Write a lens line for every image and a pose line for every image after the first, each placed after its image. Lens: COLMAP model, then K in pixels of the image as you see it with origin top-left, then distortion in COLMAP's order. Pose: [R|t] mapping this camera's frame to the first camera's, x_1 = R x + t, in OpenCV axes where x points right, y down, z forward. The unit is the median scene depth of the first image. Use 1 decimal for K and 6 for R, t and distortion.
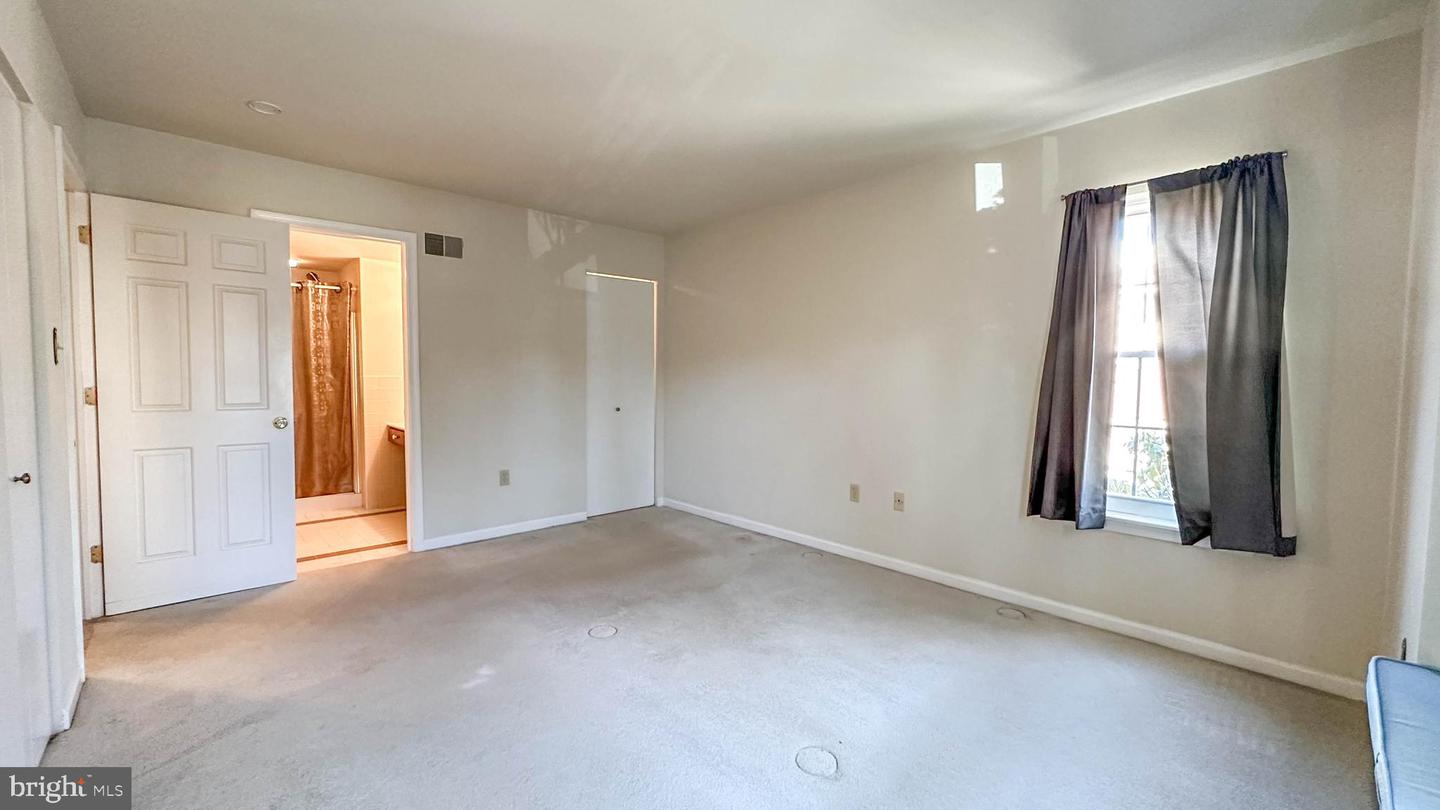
lens RADIAL K [[576.2, 0, 720.0], [0, 576.2, 405.0], [0, 0, 1]] dist [-0.000416, -0.000002]
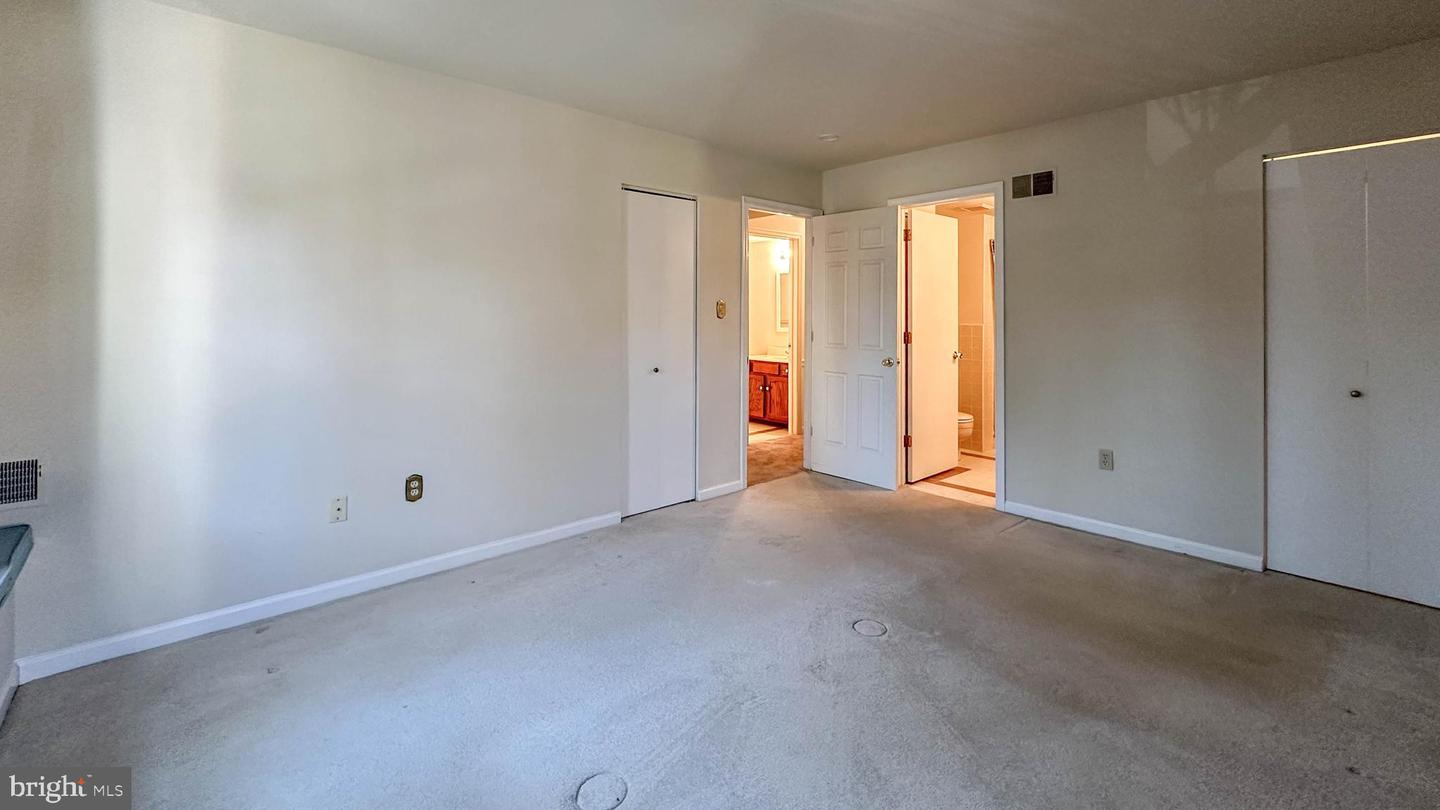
lens RADIAL K [[601.1, 0, 720.3], [0, 601.1, 325.5], [0, 0, 1]] dist [-0.000408, -0.000044]
pose [[0.000403, 0.011319, -0.999936, 0.537365], [-0.057642, 0.998274, 0.011277, -0.041309], [0.998337, 0.057633, 0.001054, 0.591103]]
